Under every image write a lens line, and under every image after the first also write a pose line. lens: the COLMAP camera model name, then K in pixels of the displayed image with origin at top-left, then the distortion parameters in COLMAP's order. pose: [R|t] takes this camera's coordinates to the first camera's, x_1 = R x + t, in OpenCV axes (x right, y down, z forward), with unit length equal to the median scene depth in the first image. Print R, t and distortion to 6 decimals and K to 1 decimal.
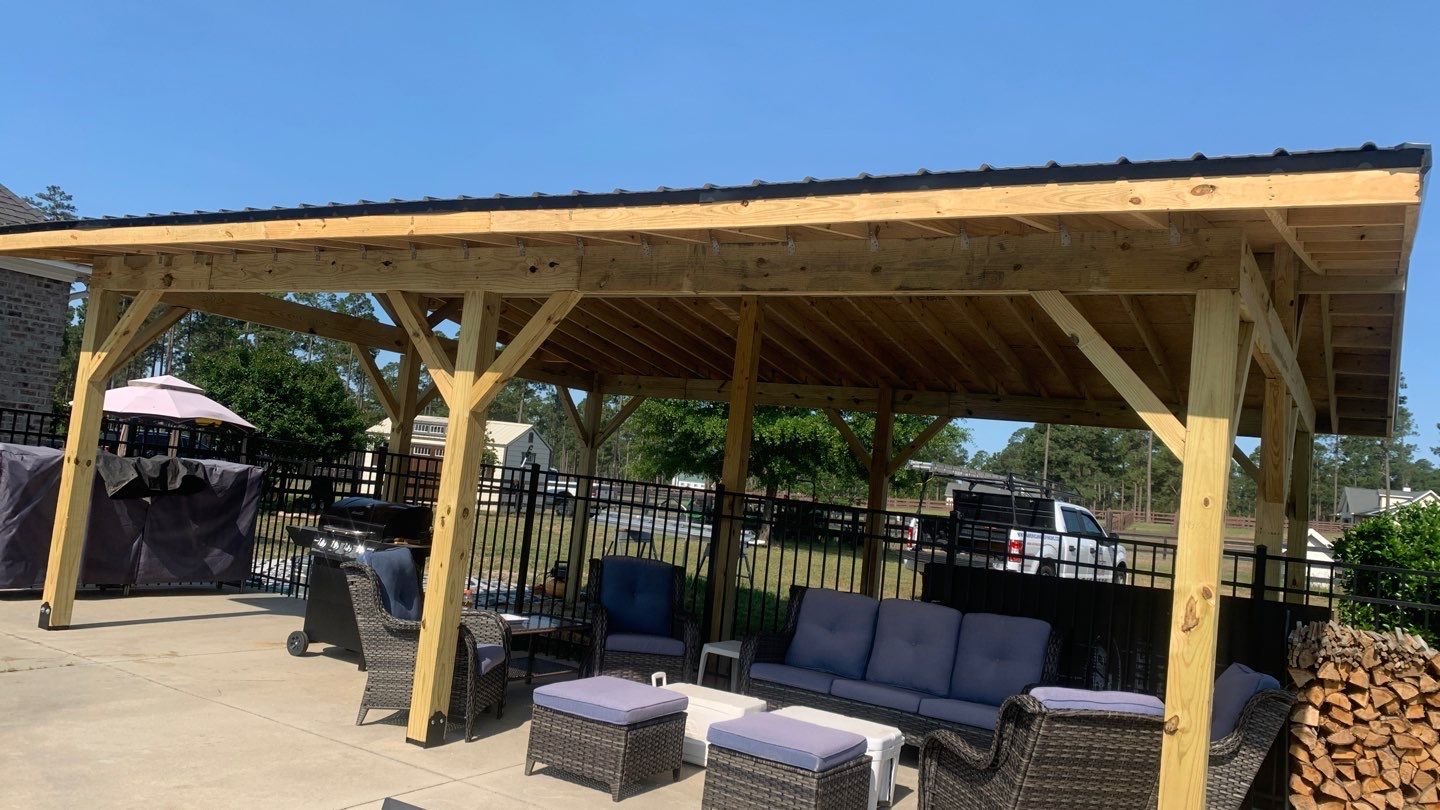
lens RADIAL K [[1107.9, 0, 716.0], [0, 1107.9, 392.0], [0, 0, 1]] dist [0.107642, -0.192127]
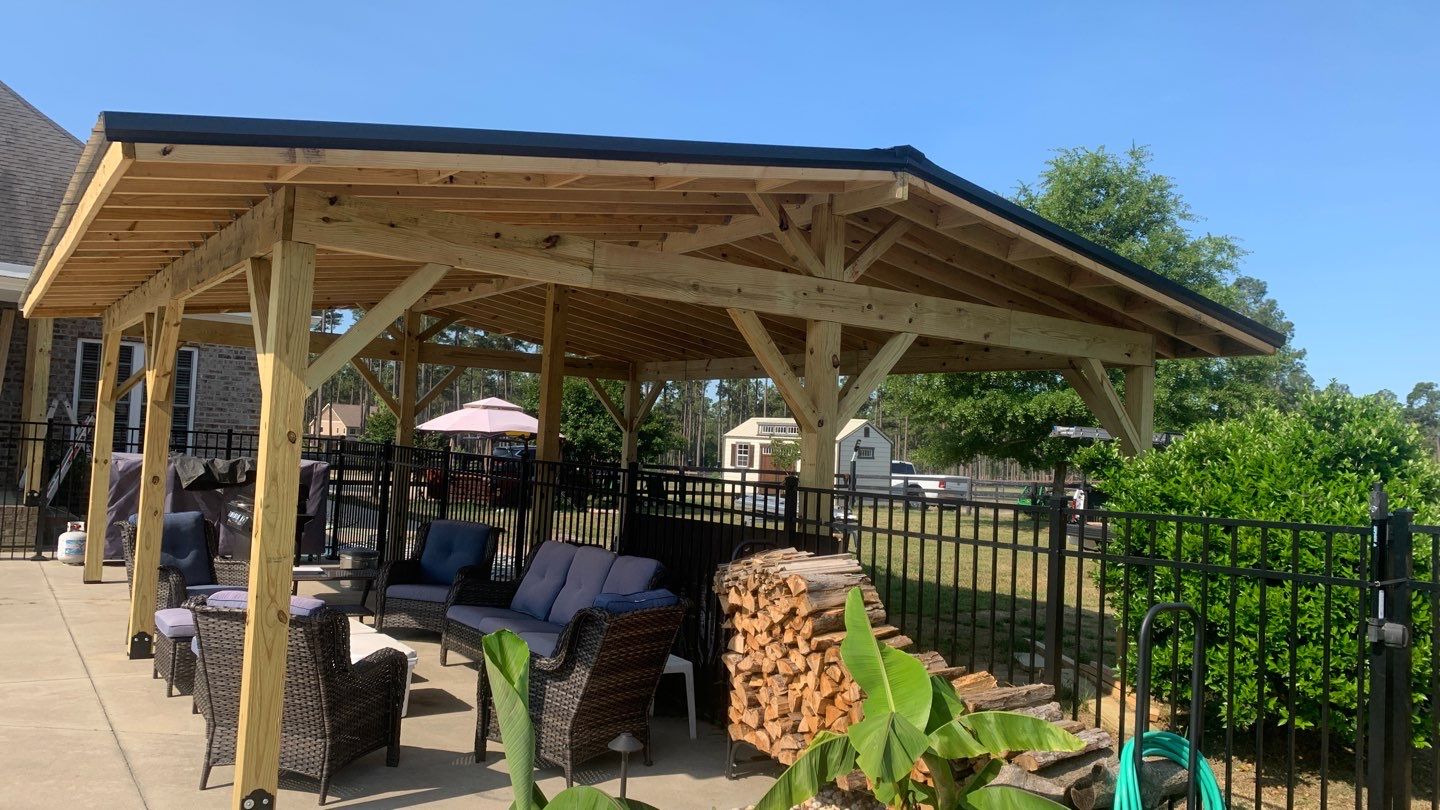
lens RADIAL K [[1121.7, 0, 720.0], [0, 1121.7, 405.0], [0, 0, 1]] dist [0.004945, 0.015064]
pose [[0.906205, -0.073303, -0.416436, 0.530574], [0.077639, 0.996960, -0.006541, 0.047104], [0.415650, -0.026404, 0.909141, 0.054152]]
